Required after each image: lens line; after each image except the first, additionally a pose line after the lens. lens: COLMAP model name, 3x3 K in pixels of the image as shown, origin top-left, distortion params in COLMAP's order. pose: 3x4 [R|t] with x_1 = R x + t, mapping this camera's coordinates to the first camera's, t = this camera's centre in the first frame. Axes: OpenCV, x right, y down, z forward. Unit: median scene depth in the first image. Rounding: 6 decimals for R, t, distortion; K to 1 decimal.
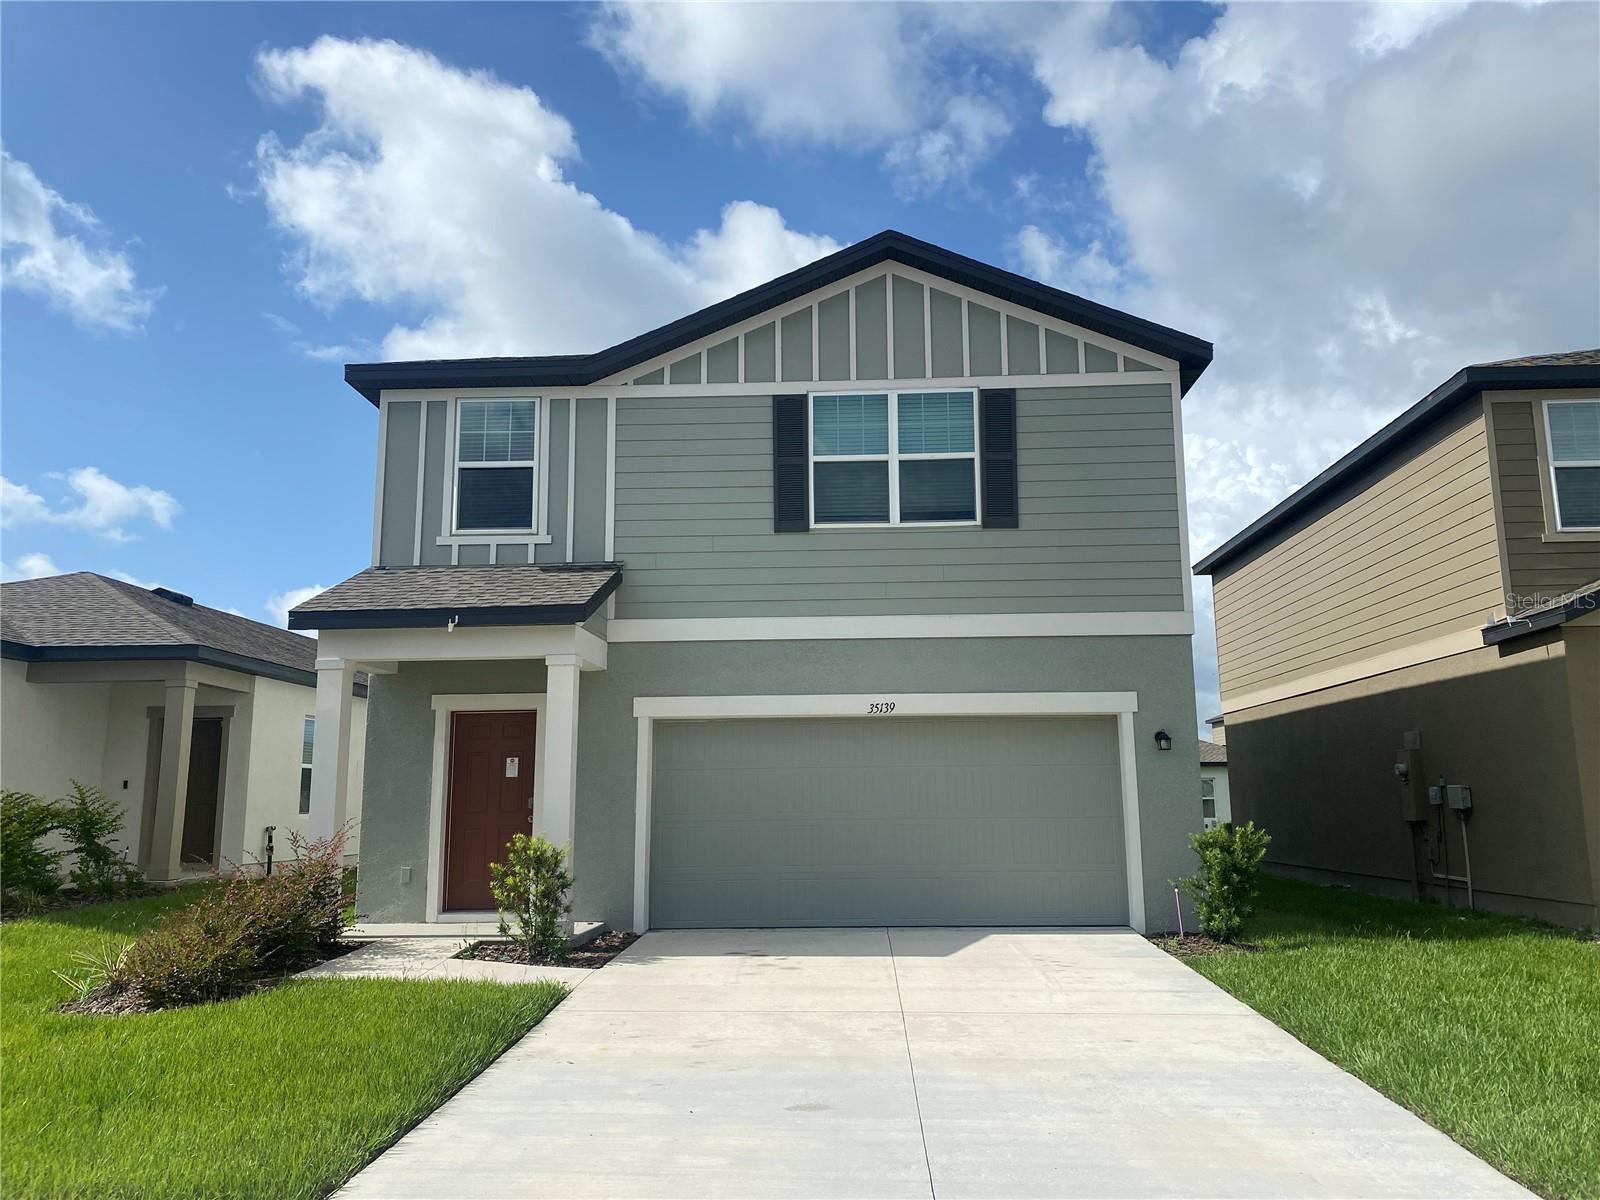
lens RADIAL K [[1210.6, 0, 802.8], [0, 1210.6, 591.6], [0, 0, 1]] dist [0.047869, -0.000273]
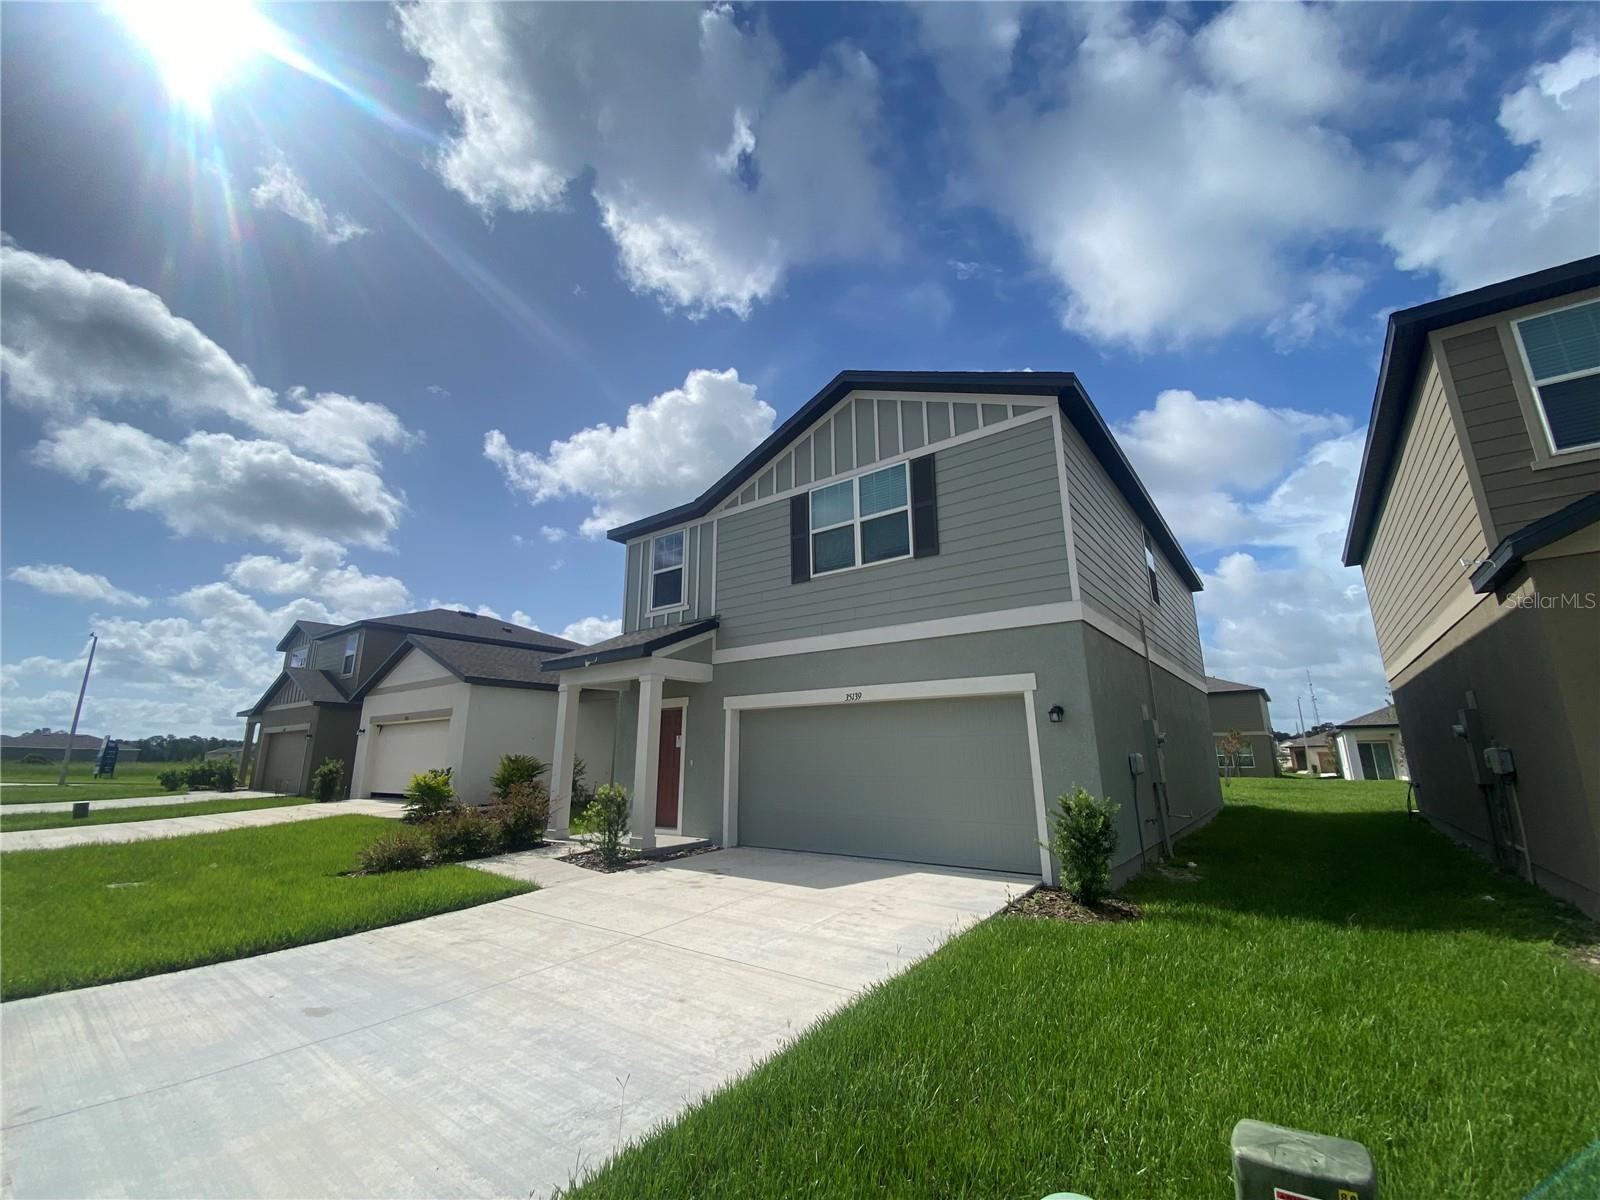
lens RADIAL K [[642.9, 0, 788.2], [0, 642.9, 594.3], [0, 0, 1]] dist [0.027523, -0.021754]
pose [[0.817174, -0.135962, -0.560126, 0.421140], [0.095954, 0.990310, -0.100393, 0.044140], [0.568348, 0.028292, 0.822302, 0.326519]]
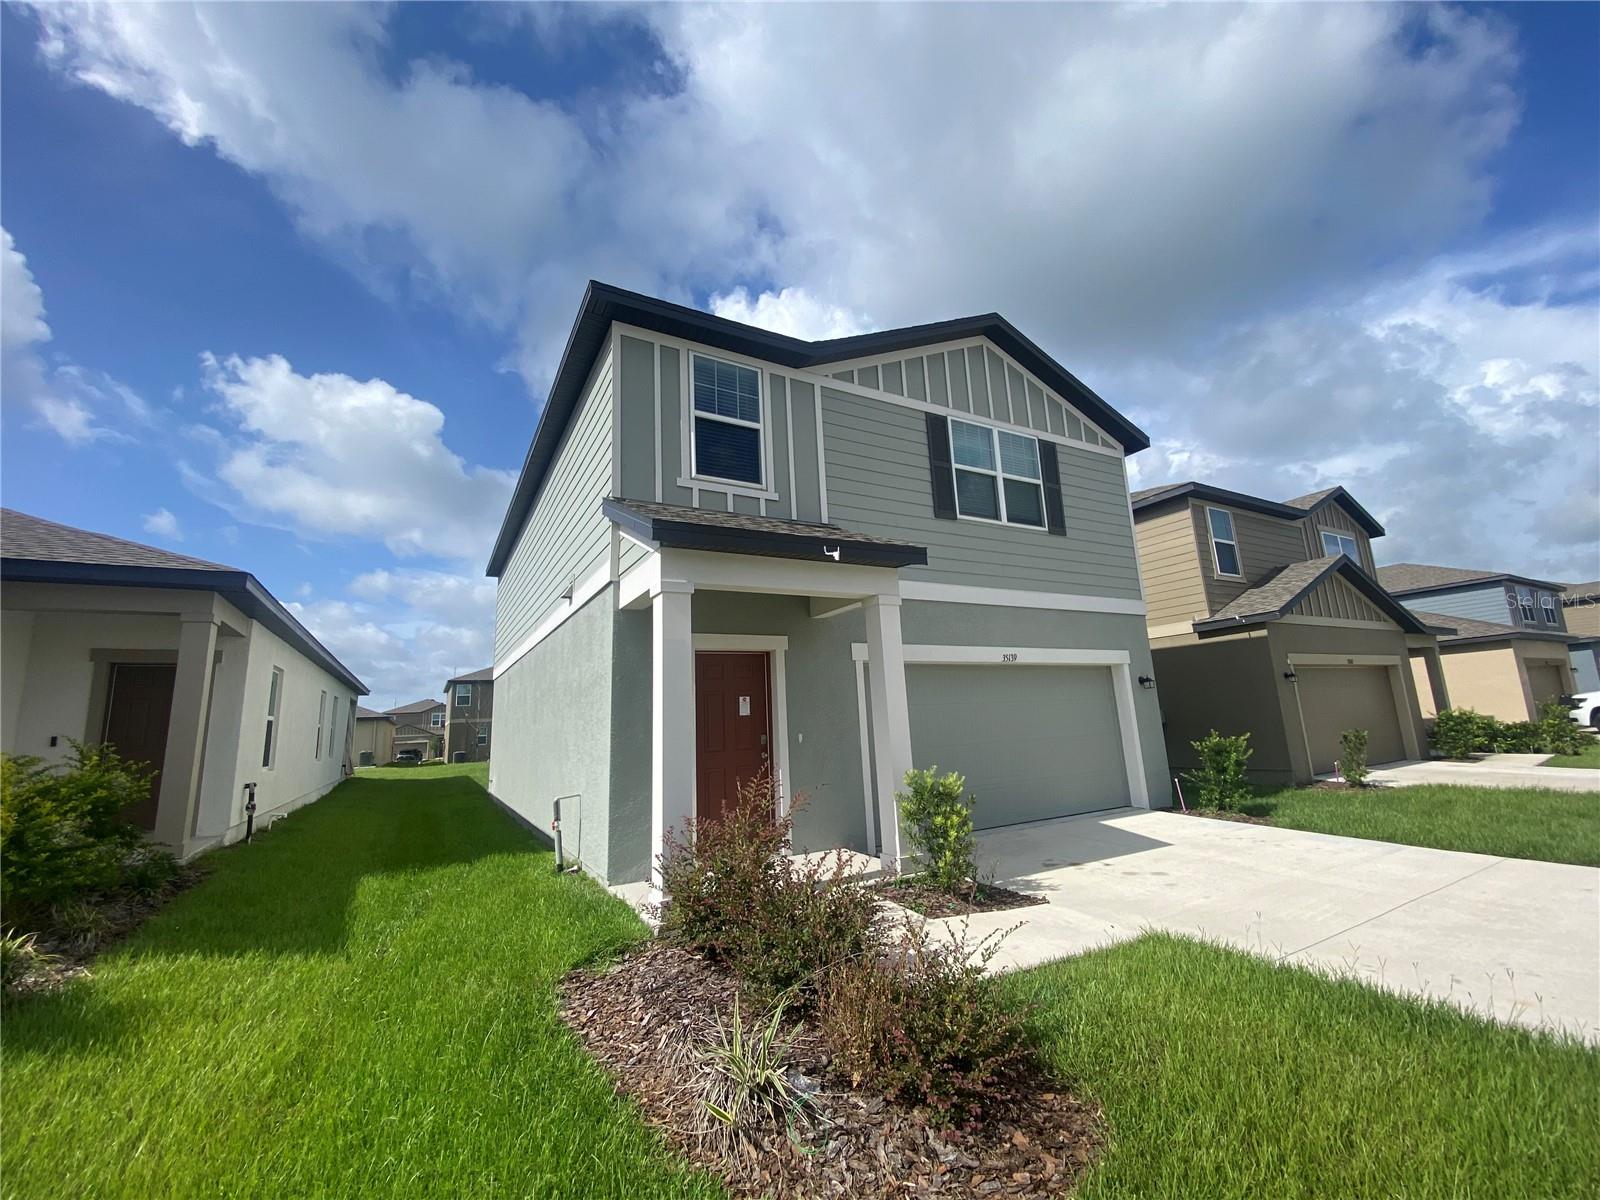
lens RADIAL K [[642.9, 0, 788.2], [0, 642.9, 594.3], [0, 0, 1]] dist [0.027523, -0.021754]
pose [[0.853152, 0.072267, 0.516632, -0.489870], [-0.052570, 0.997227, -0.052679, 0.073583], [-0.519006, 0.017784, 0.854585, 0.502747]]
